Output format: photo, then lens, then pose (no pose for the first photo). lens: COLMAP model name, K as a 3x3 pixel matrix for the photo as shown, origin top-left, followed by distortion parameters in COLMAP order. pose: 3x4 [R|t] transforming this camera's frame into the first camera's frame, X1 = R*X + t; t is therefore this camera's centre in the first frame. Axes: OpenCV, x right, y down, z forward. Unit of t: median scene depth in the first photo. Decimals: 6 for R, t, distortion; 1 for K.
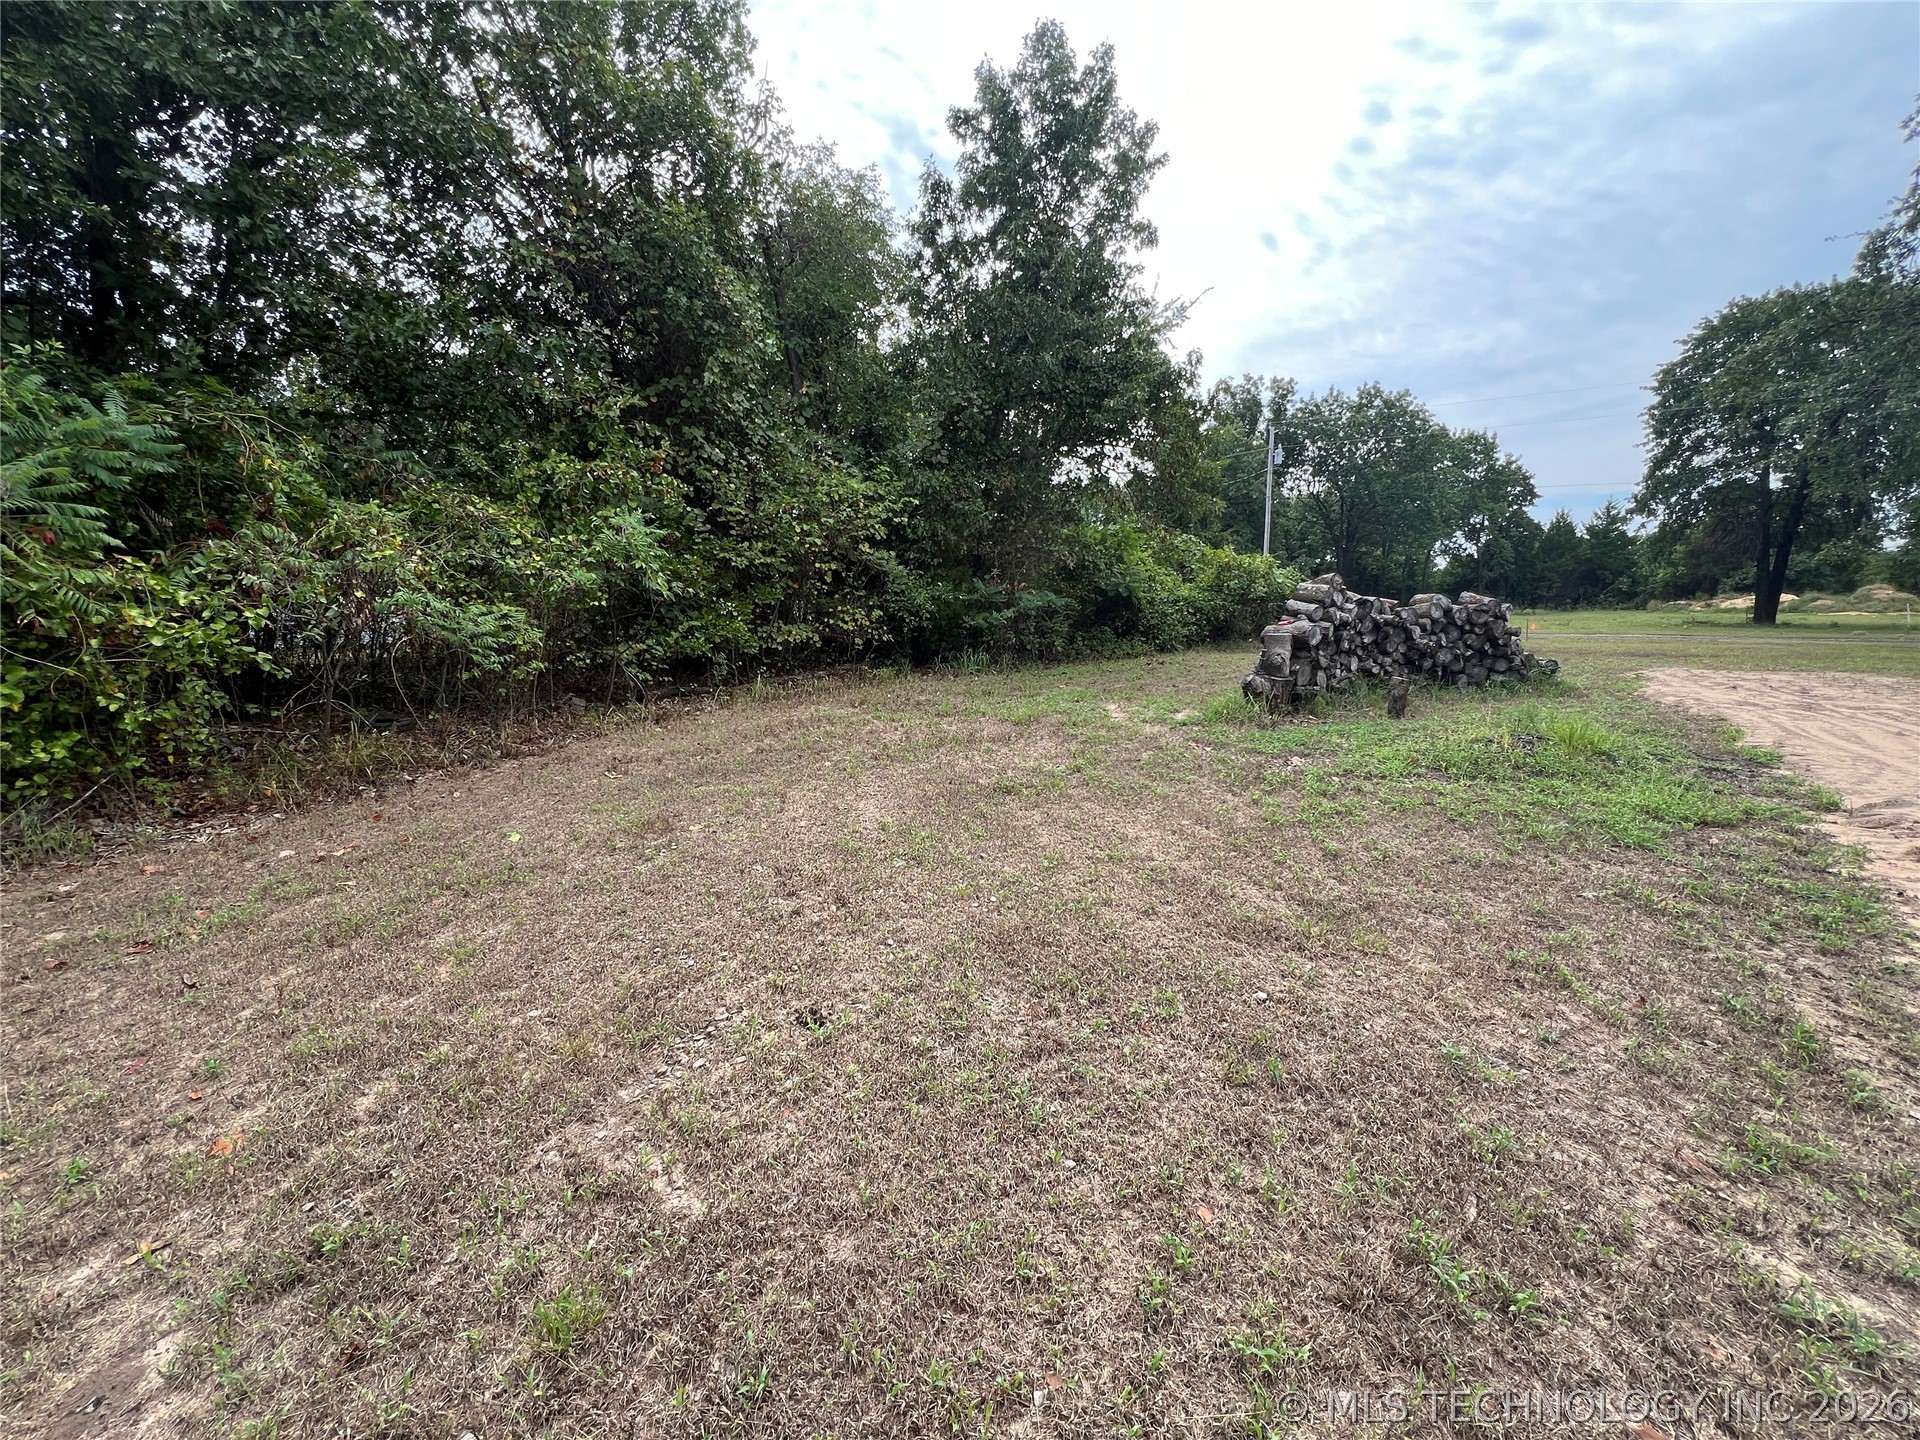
lens RADIAL K [[763.8, 0, 954.5], [0, 763.8, 717.4], [0, 0, 1]] dist [-0.006522, -0.000082]
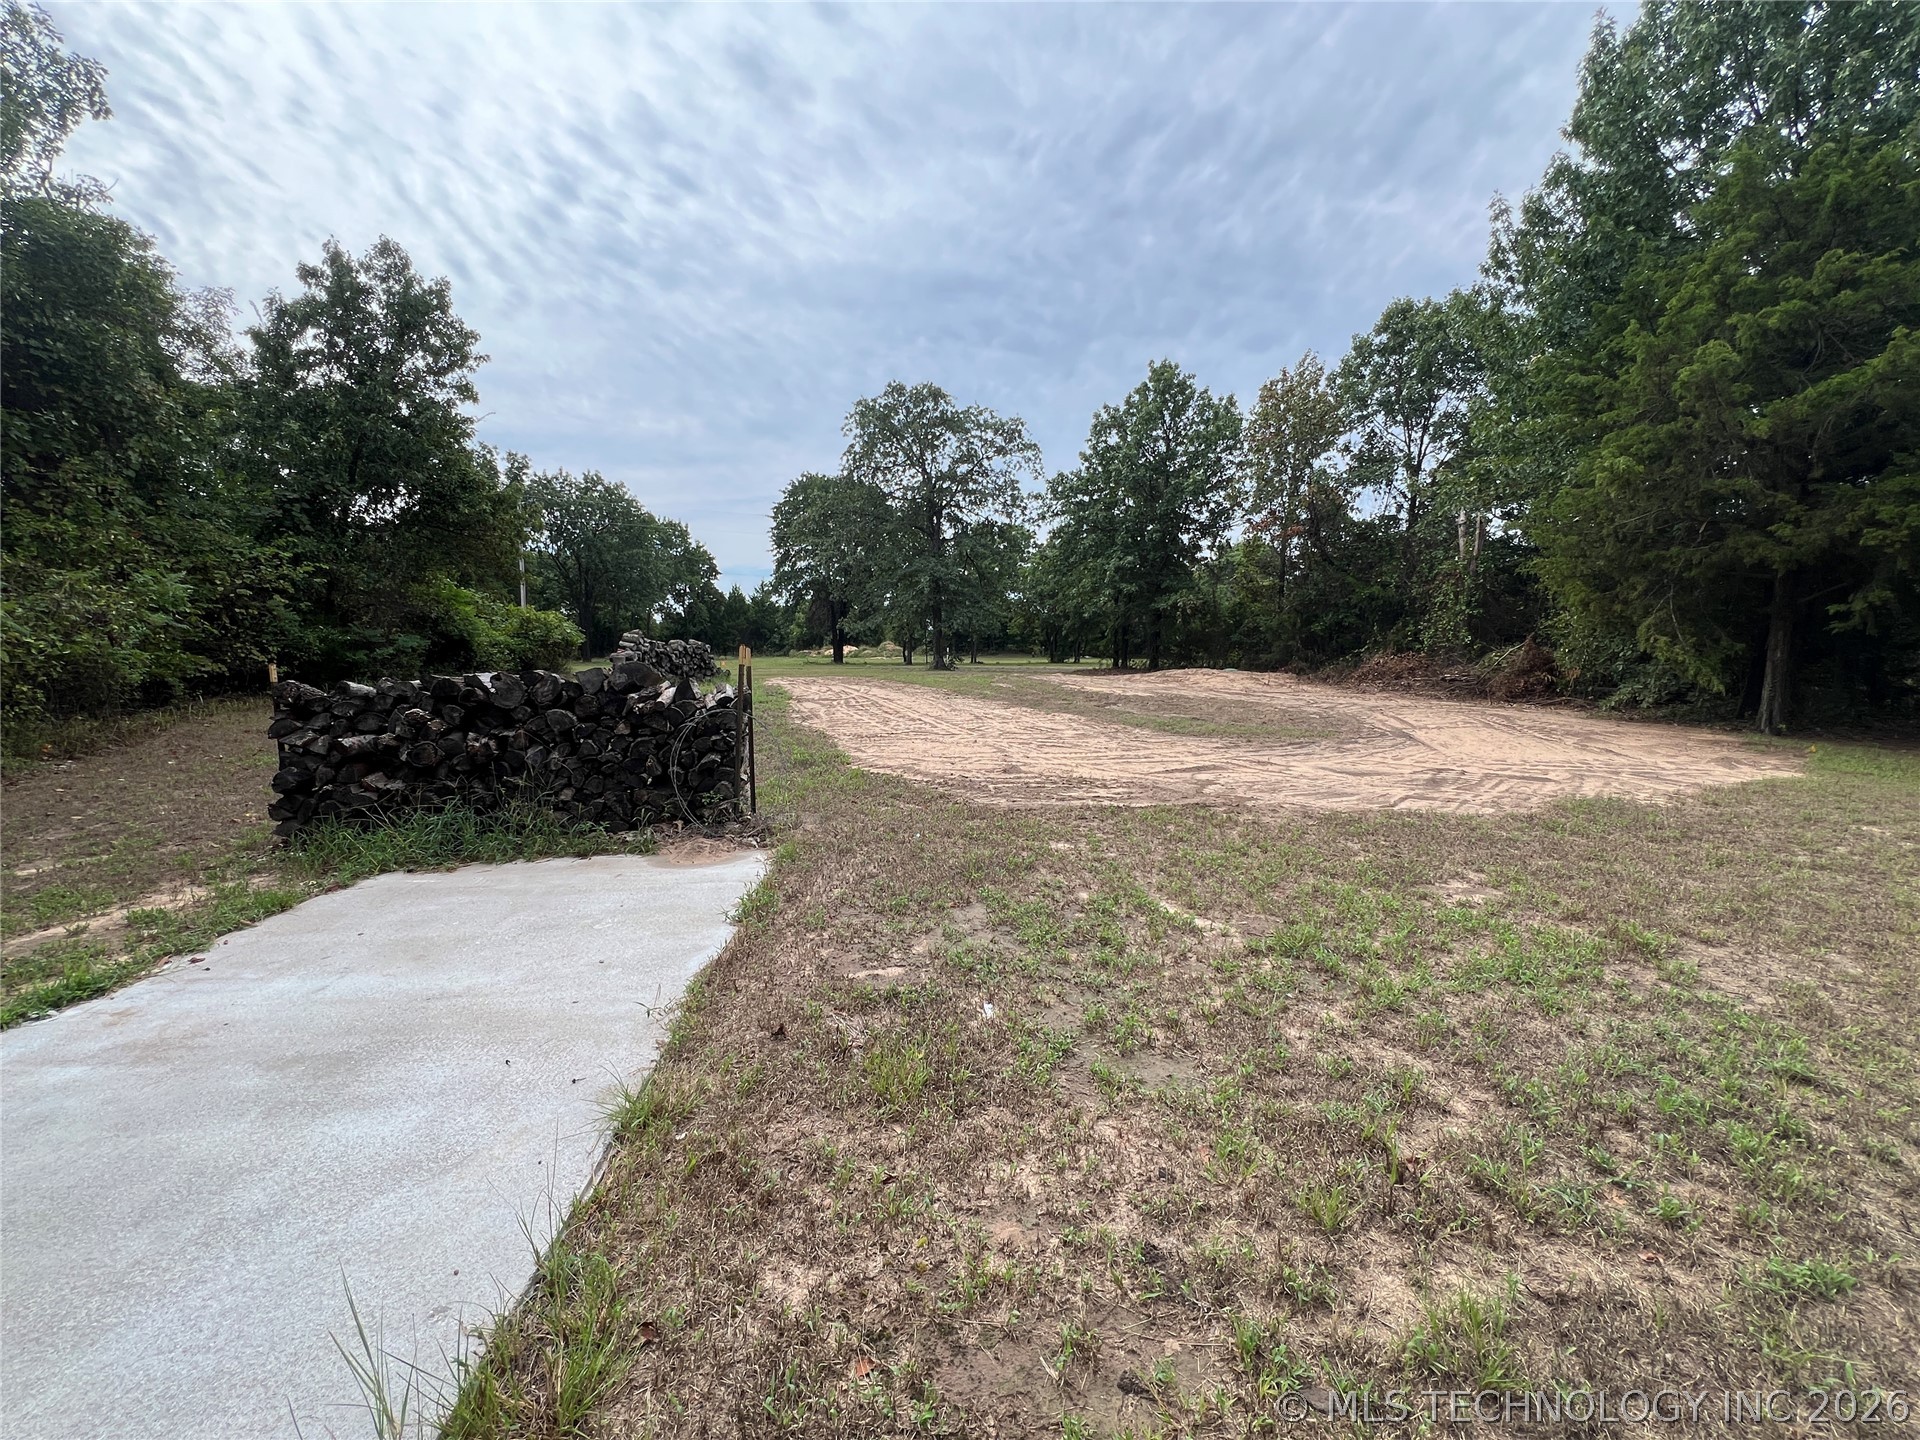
lens RADIAL K [[766.2, 0, 951.4], [0, 766.2, 717.2], [0, 0, 1]] dist [-0.001850, 0.000537]
pose [[0.598564, -0.062251, 0.798652, -0.176903], [0.113879, 0.993463, -0.007914, 0.043490], [-0.792939, 0.095687, 0.601741, -0.243471]]
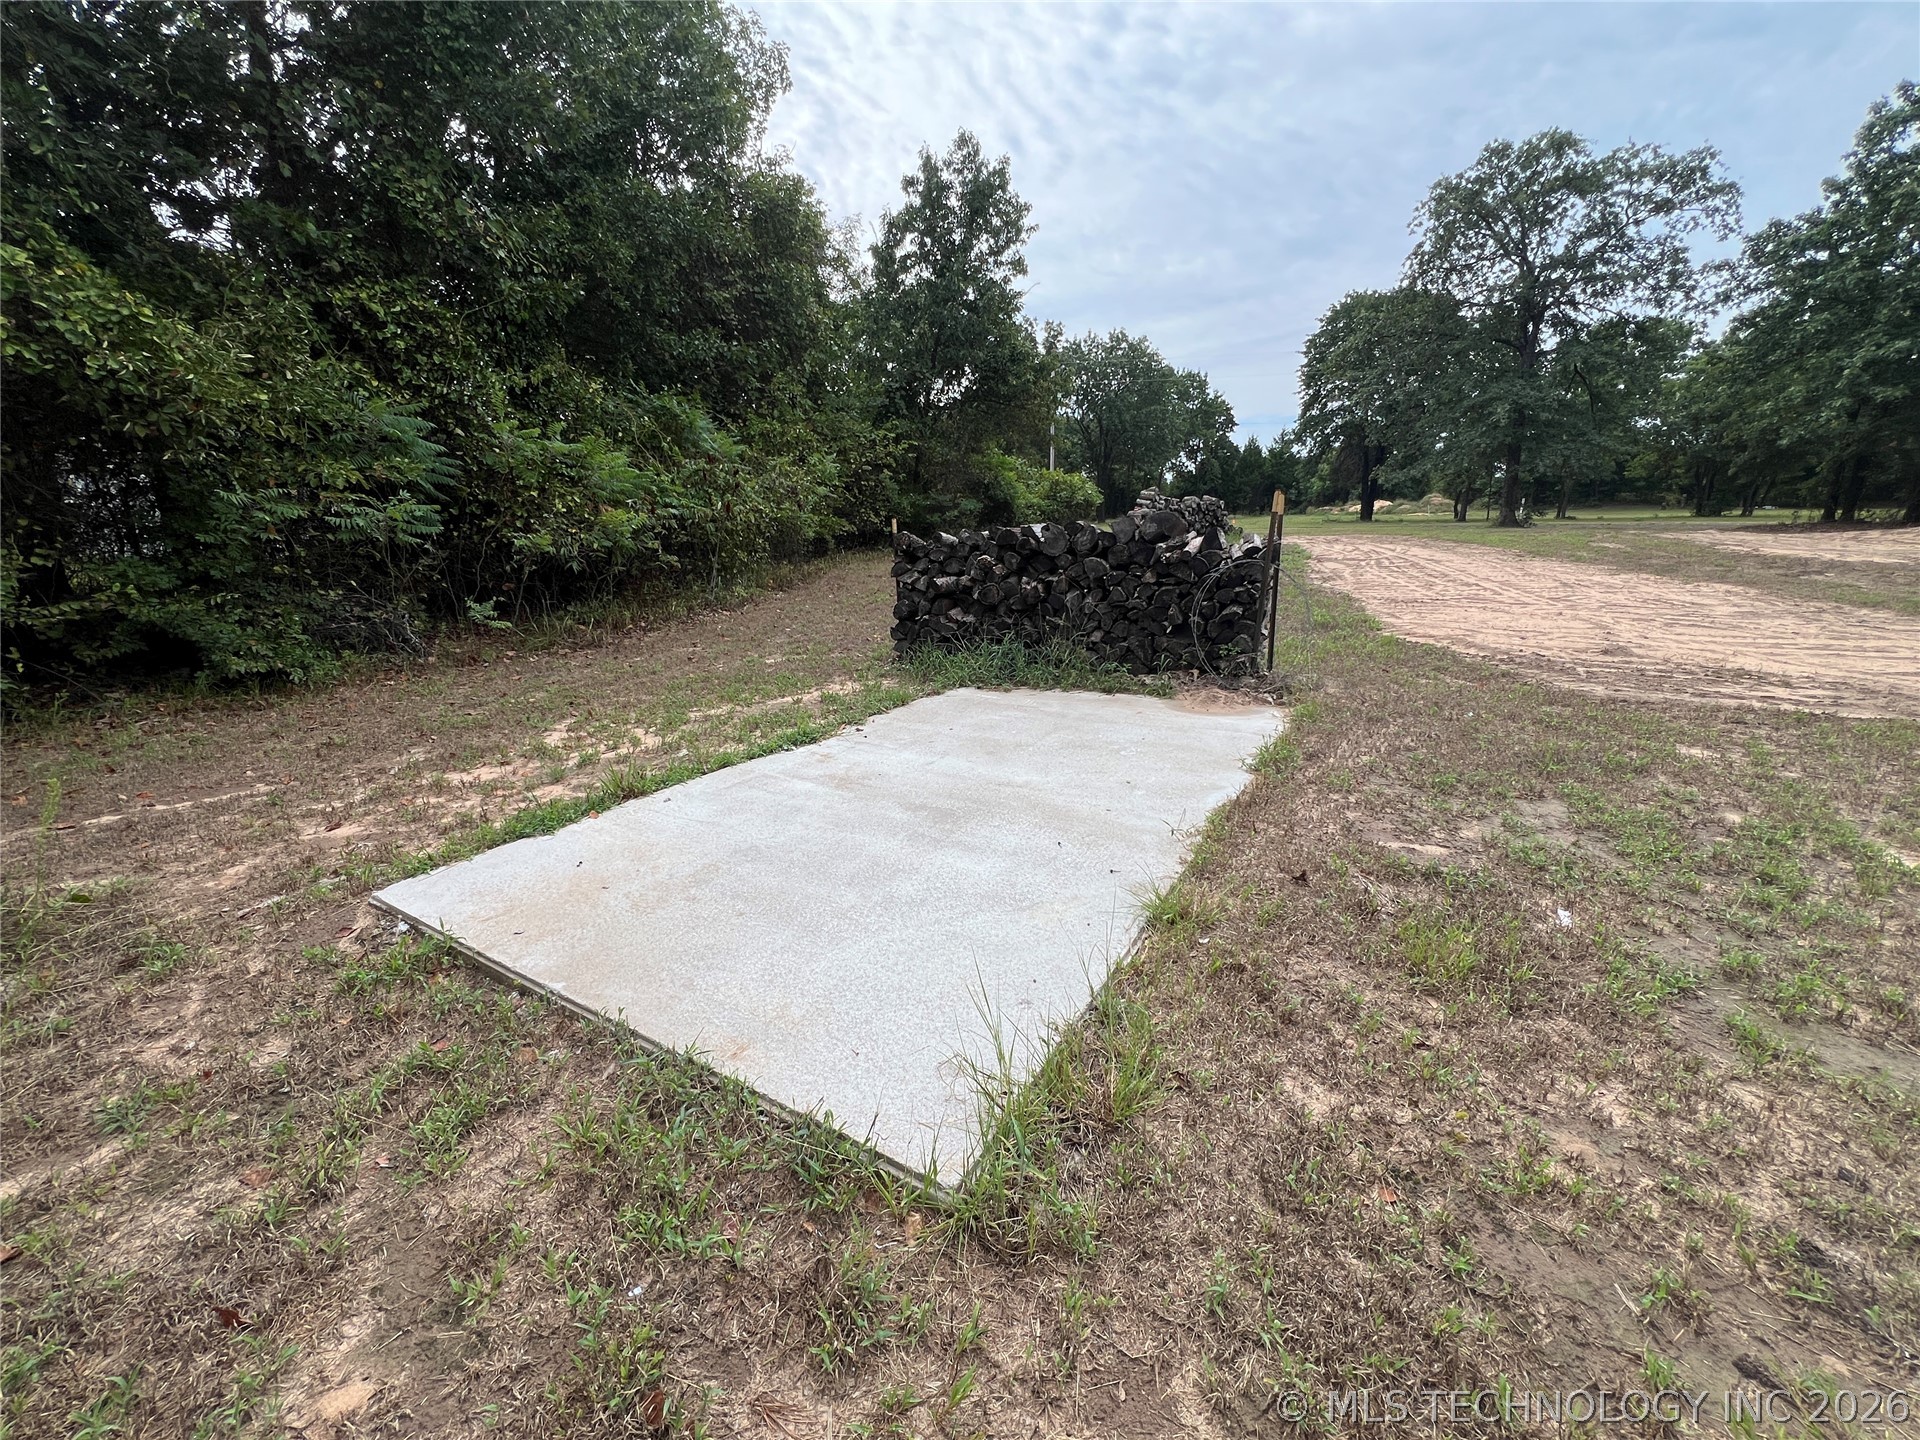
lens RADIAL K [[766.2, 0, 958.5], [0, 766.2, 712.9], [0, 0, 1]] dist [-0.001850, 0.000537]
pose [[0.952584, -0.087756, 0.291348, -0.181567], [0.058327, 0.992414, 0.108220, 0.045633], [-0.298635, -0.086095, 0.950476, -0.241821]]
